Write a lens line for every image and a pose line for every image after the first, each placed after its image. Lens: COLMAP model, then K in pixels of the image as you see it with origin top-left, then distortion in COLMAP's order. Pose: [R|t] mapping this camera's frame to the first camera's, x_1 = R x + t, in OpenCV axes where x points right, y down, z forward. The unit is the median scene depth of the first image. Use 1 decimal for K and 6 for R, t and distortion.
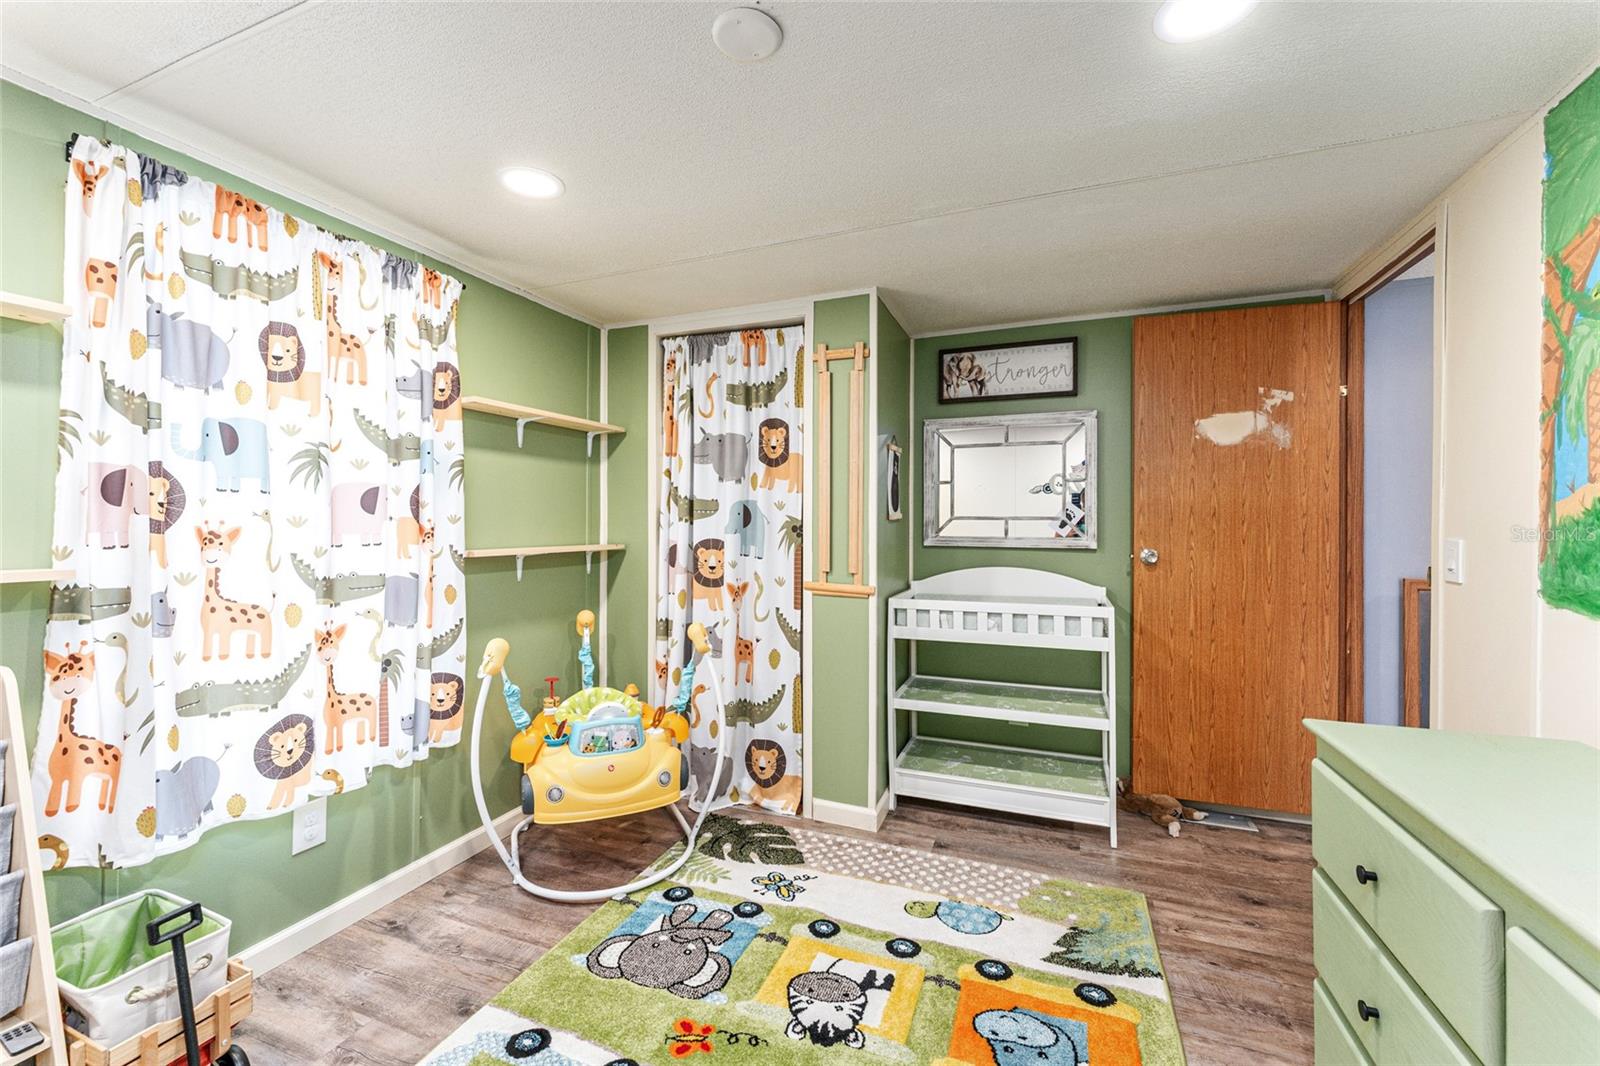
lens RADIAL K [[646.5, 0, 802.4], [0, 646.5, 523.3], [0, 0, 1]] dist [0.000172, -0.000348]
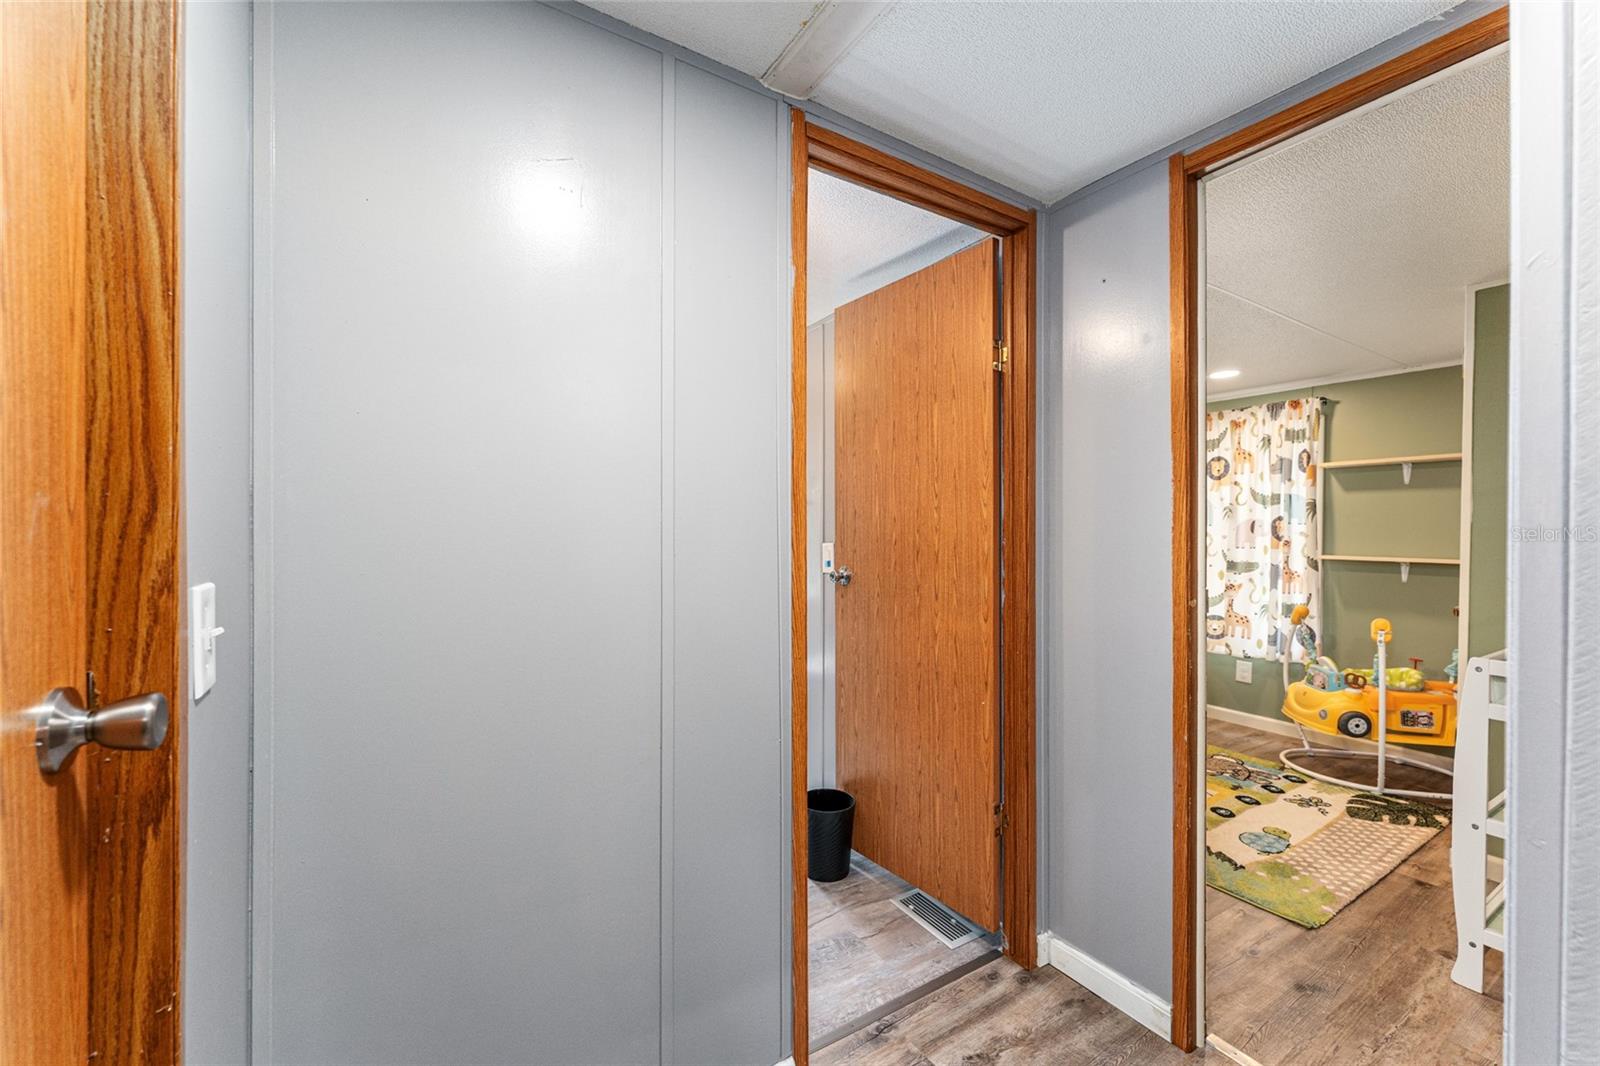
lens RADIAL K [[646.5, 0, 793.6], [0, 646.5, 541.4], [0, 0, 1]] dist [0.000172, -0.000348]
pose [[-0.579997, 0.008515, -0.814574, 1.999470], [-0.011114, 0.999770, 0.018364, -0.011181], [0.814543, 0.019705, -0.579769, 1.037494]]
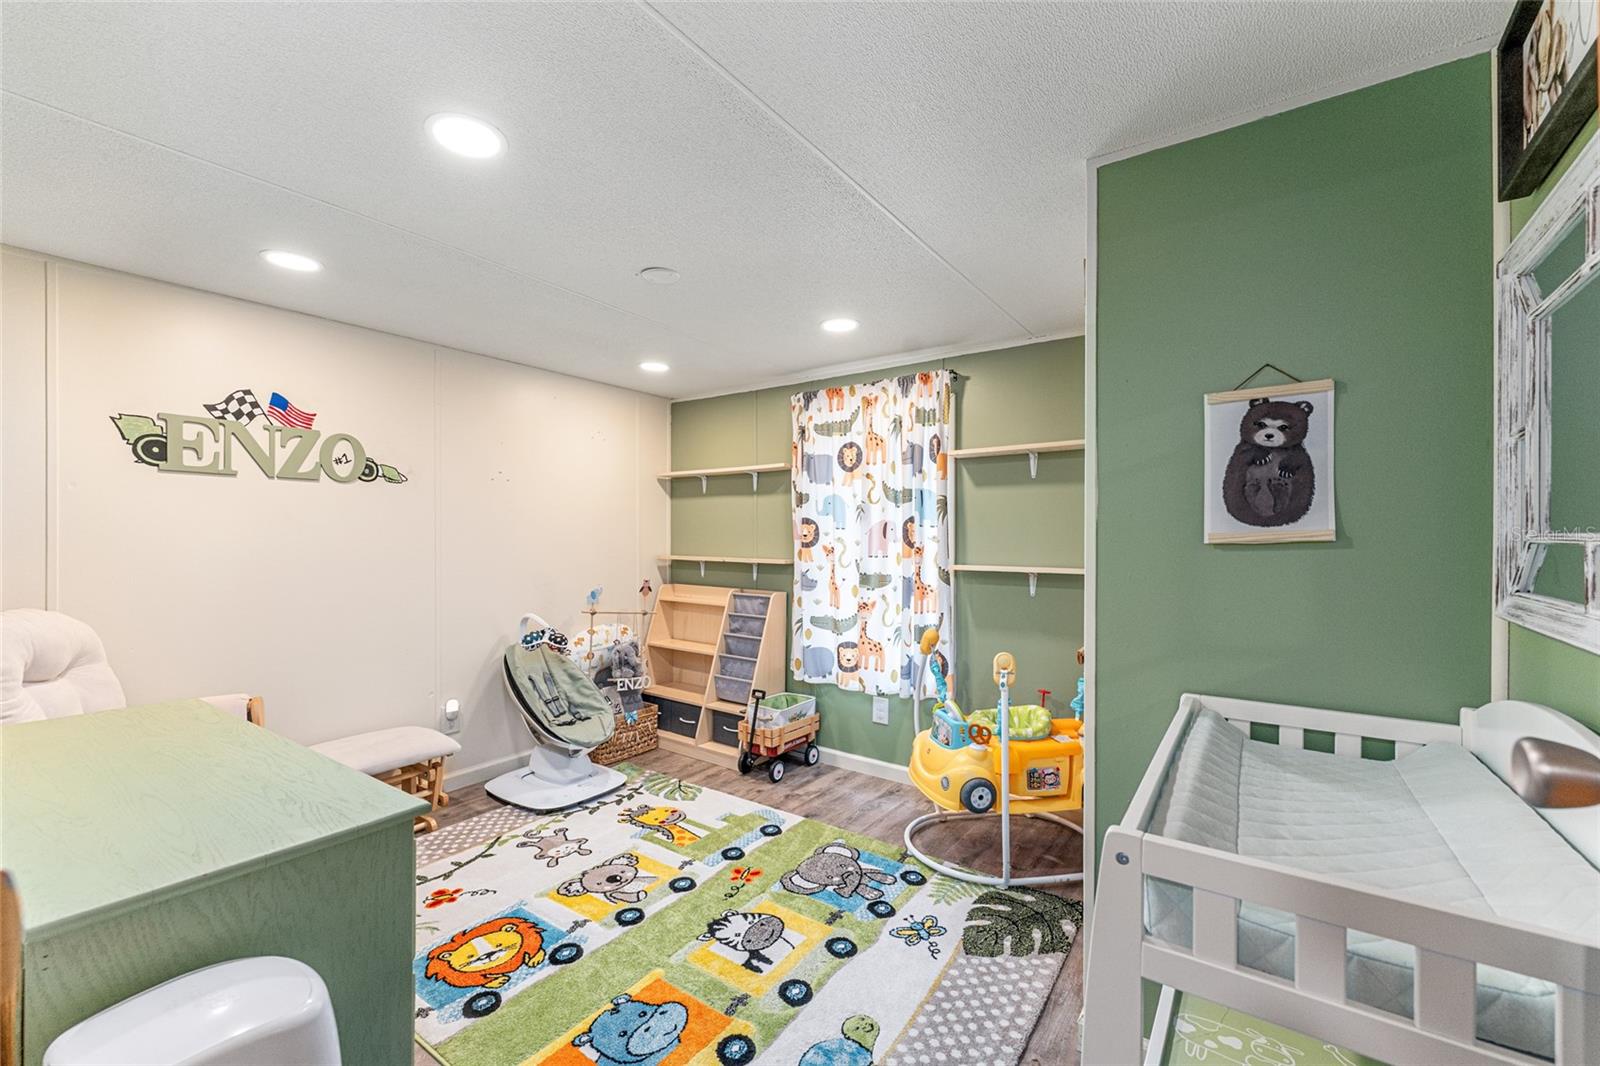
lens RADIAL K [[646.5, 0, 793.2], [0, 646.5, 547.4], [0, 0, 1]] dist [0.000172, -0.000348]
pose [[-0.236569, 0.015919, -0.971484, 1.069994], [-0.005301, 0.999830, 0.017674, -0.021294], [0.971600, 0.009331, -0.236444, 1.206117]]
